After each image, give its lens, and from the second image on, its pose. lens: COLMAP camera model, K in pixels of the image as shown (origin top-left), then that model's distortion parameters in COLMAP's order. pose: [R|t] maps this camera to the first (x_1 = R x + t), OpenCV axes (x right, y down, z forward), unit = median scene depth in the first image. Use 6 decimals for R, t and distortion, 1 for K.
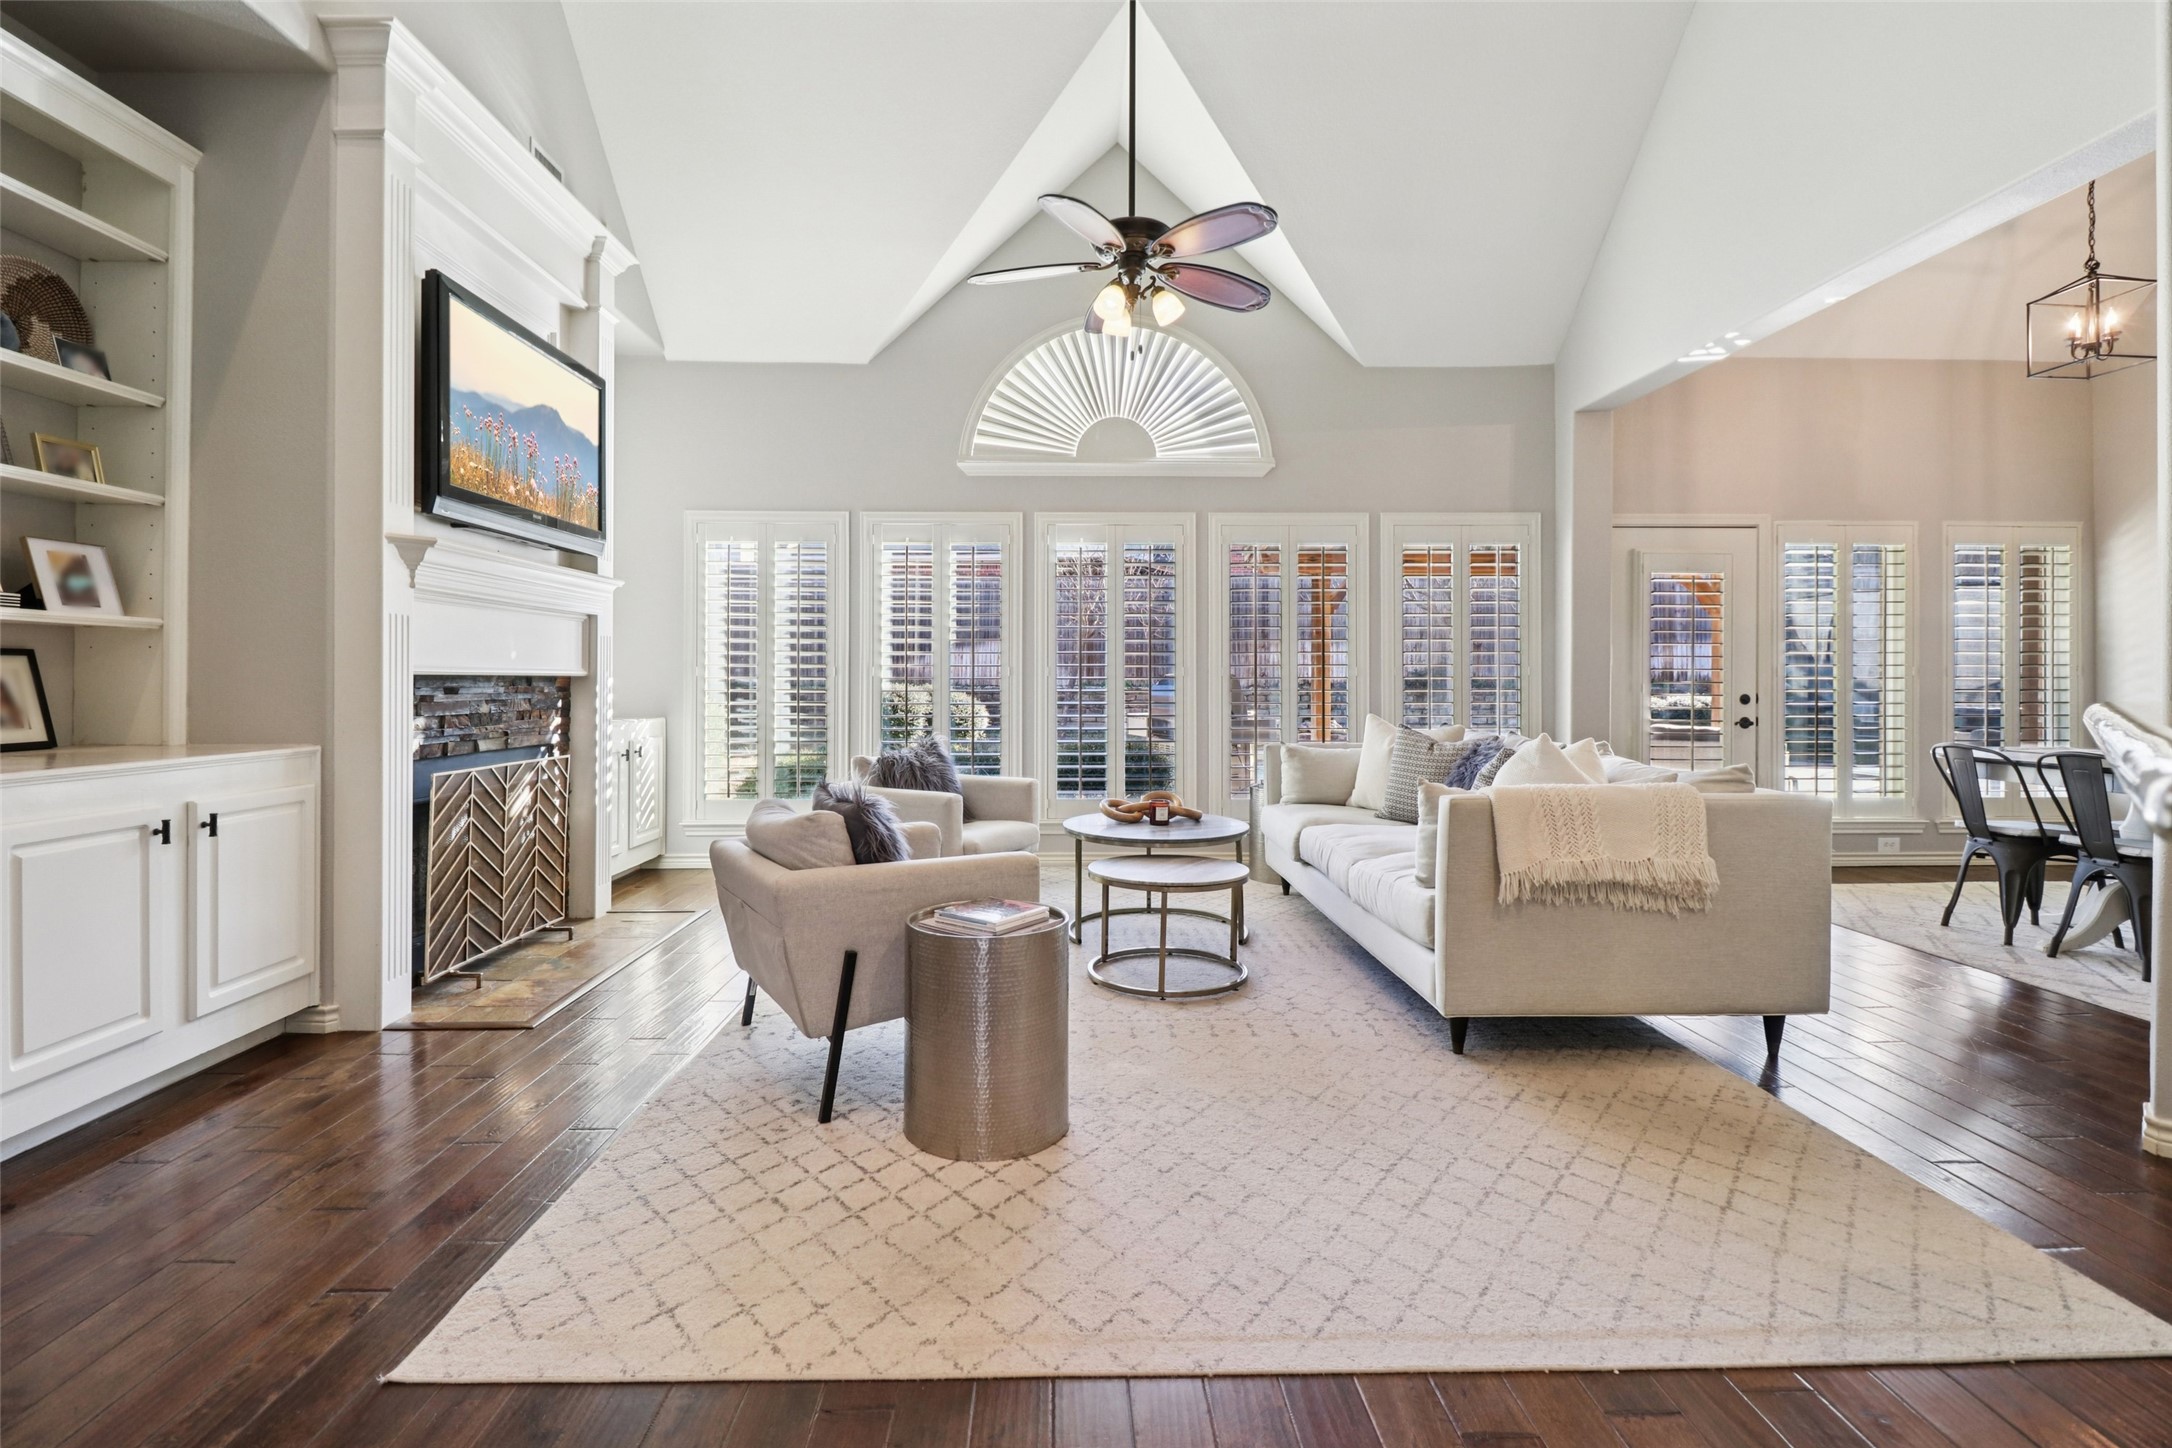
lens RADIAL K [[1002.0, 0, 1081.7], [0, 1002.0, 673.1], [0, 0, 1]] dist [0.002788, 0.000246]
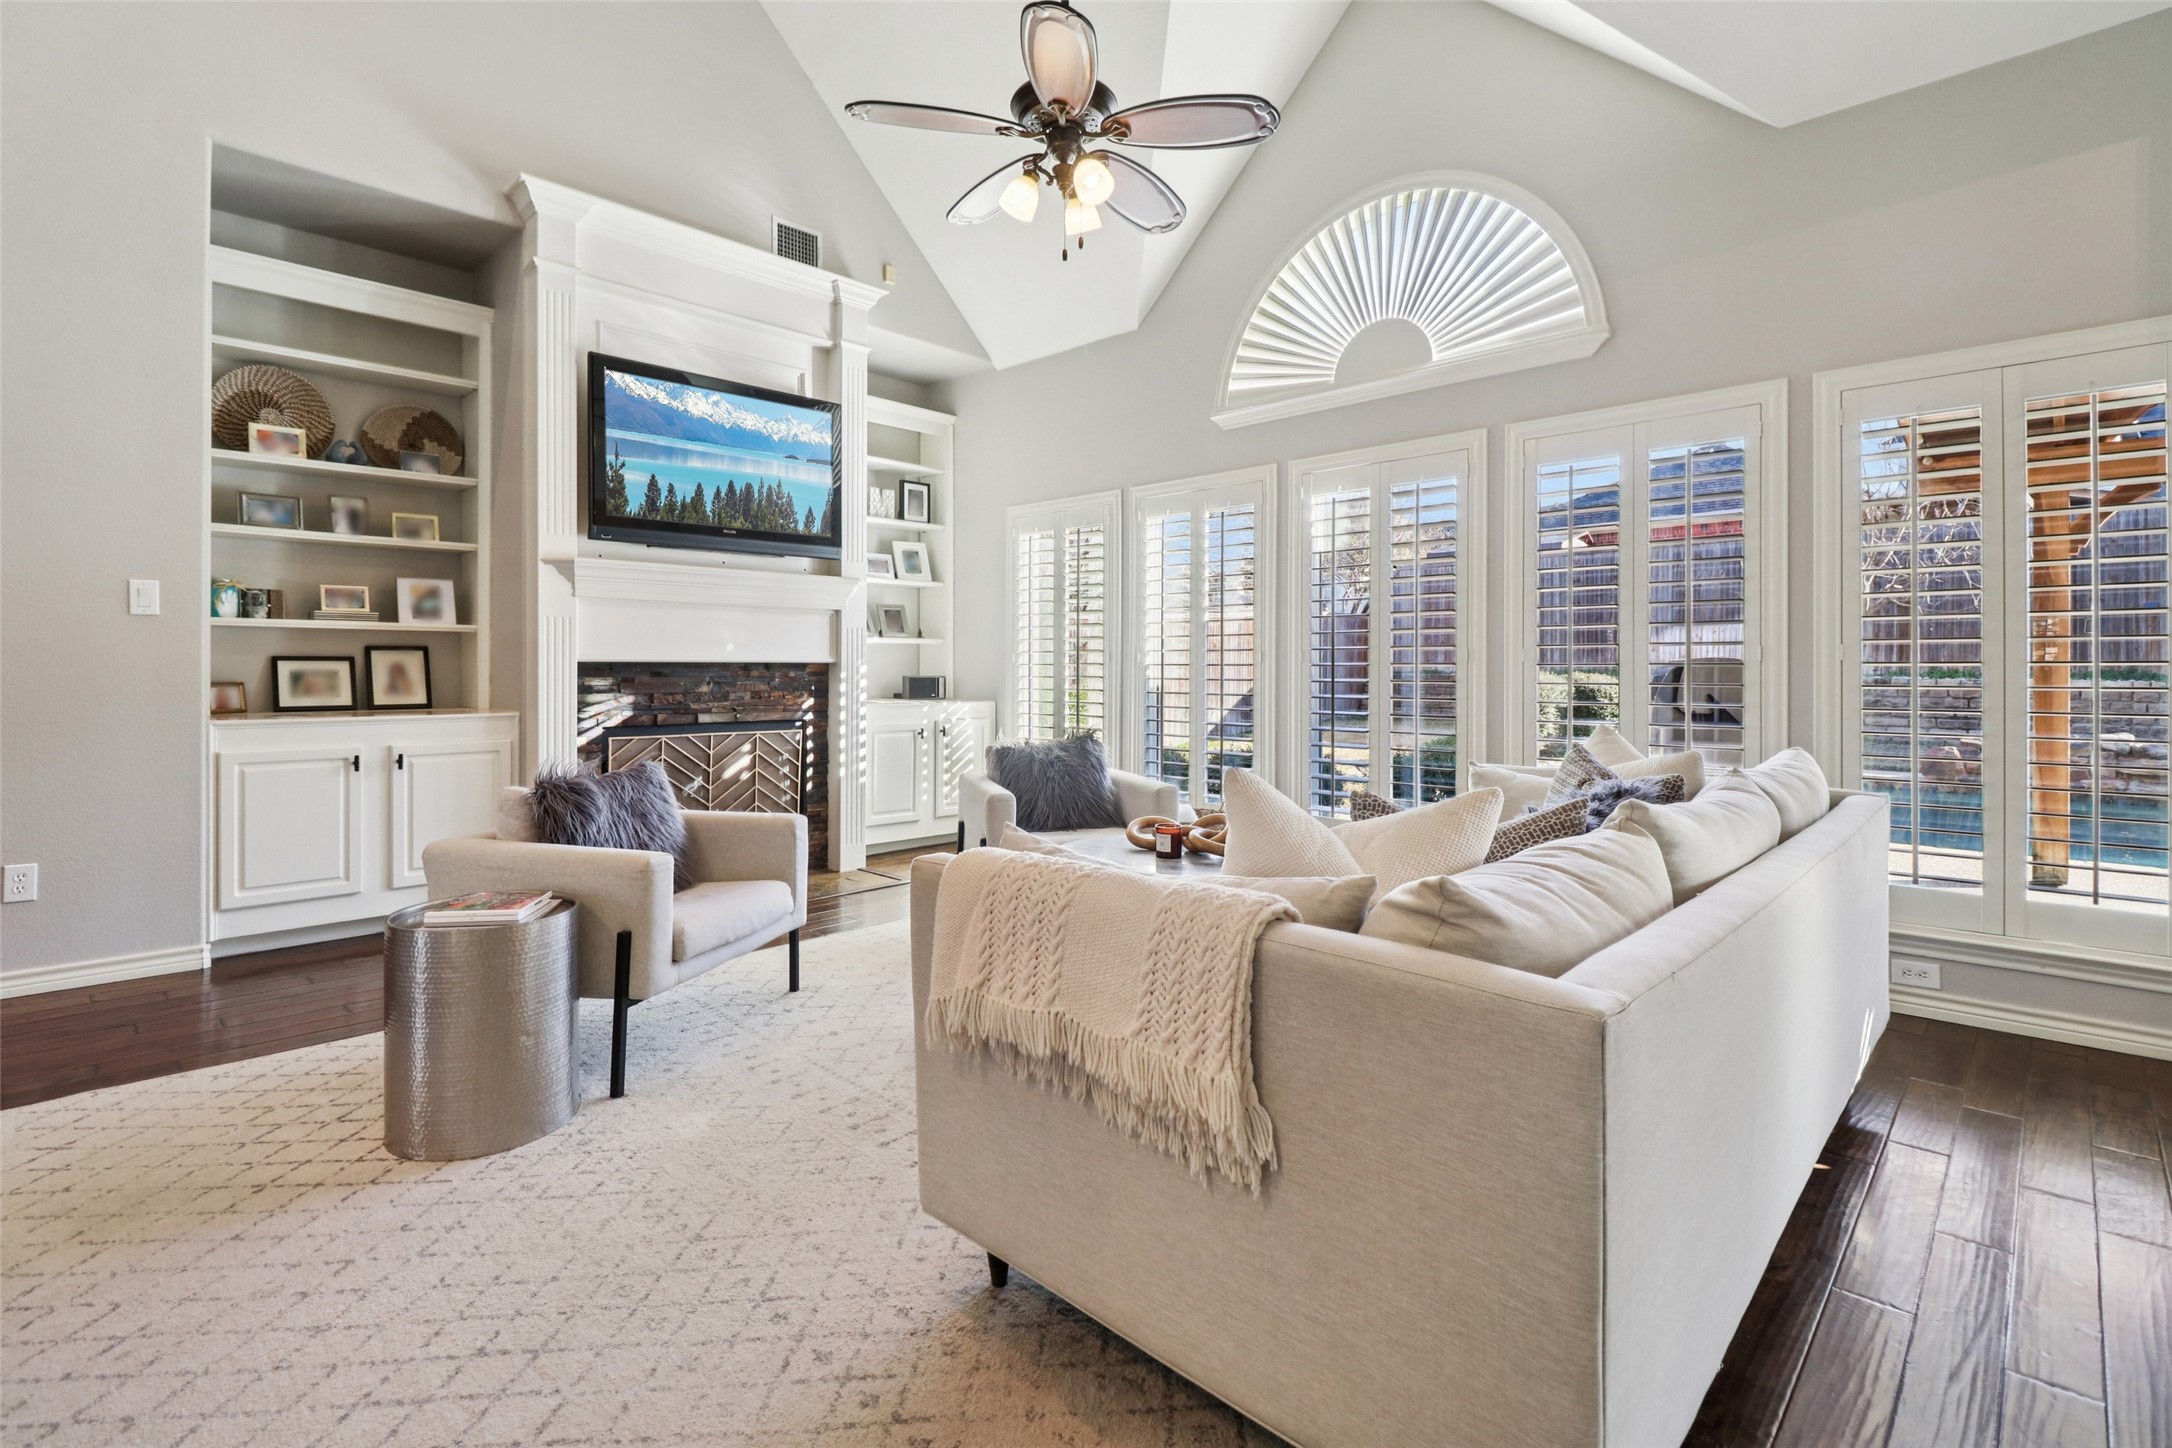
lens RADIAL K [[1008.4, 0, 1084.4], [0, 1008.4, 670.7], [0, 0, 1]] dist [0.000623, -0.007199]
pose [[0.700265, 0.002467, -0.713879, 0.634391], [0.002813, 0.999977, 0.006215, 0.005964], [0.713878, -0.006361, 0.700242, 0.463686]]
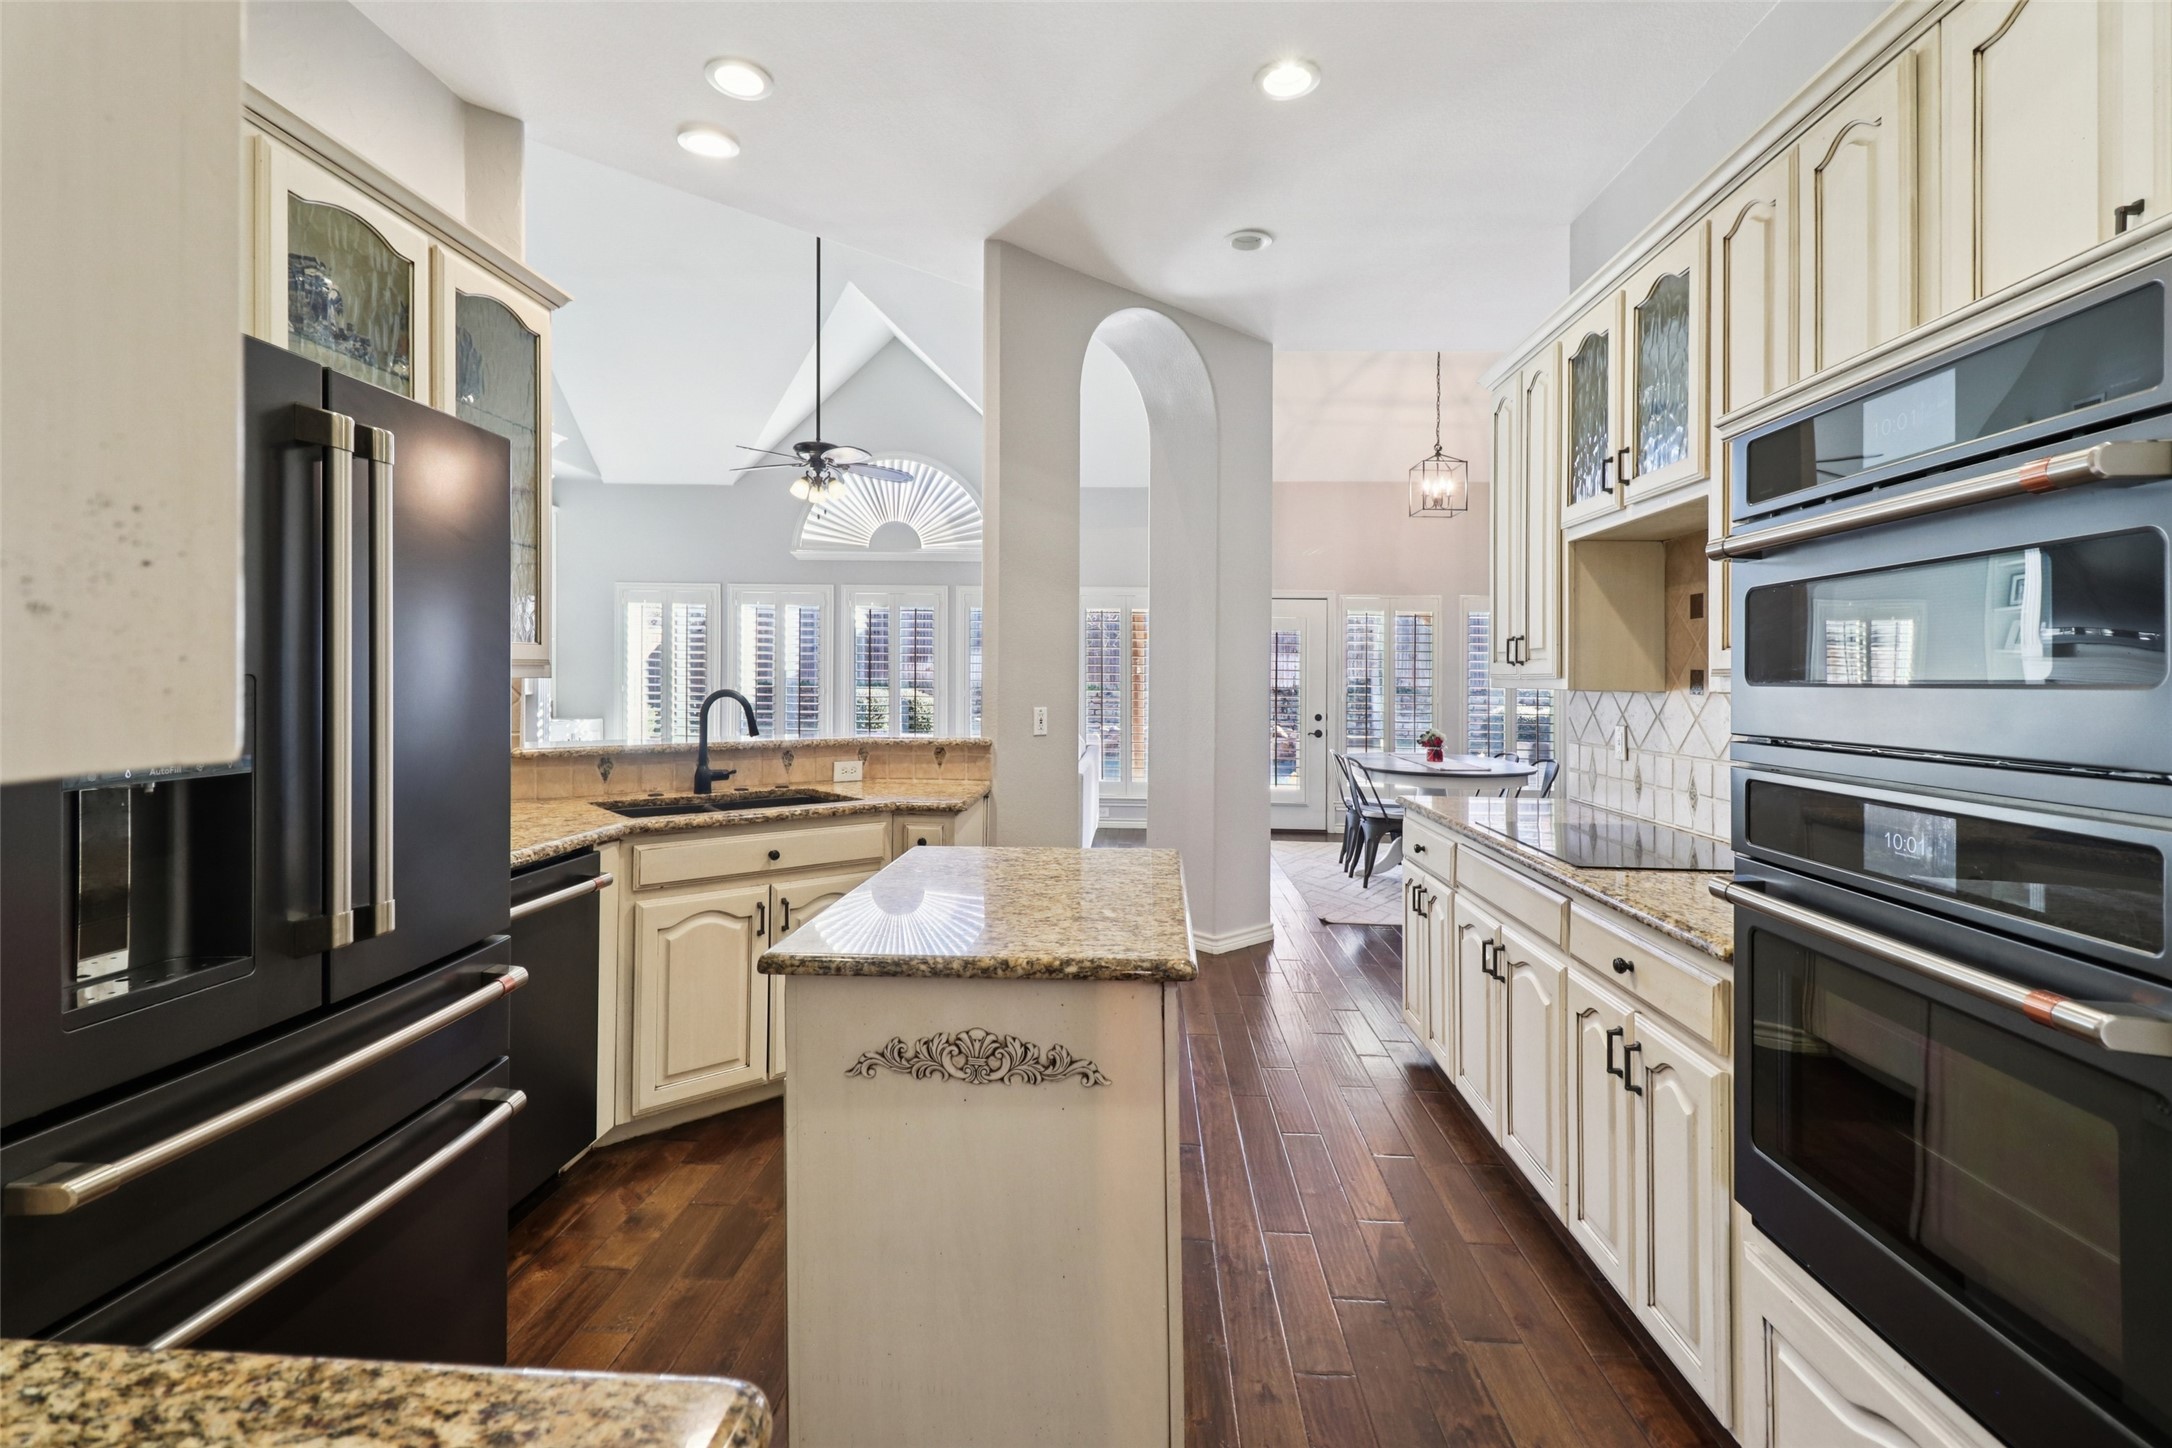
lens RADIAL K [[1033.0, 0, 1086.3], [0, 1033.0, 685.0], [0, 0, 1]] dist [0.009074, 0.000798]
pose [[0.996446, 0.012260, -0.083340, 0.669512], [-0.010919, 0.999804, 0.016530, -0.061548], [0.083526, -0.015561, 0.996384, -0.753597]]
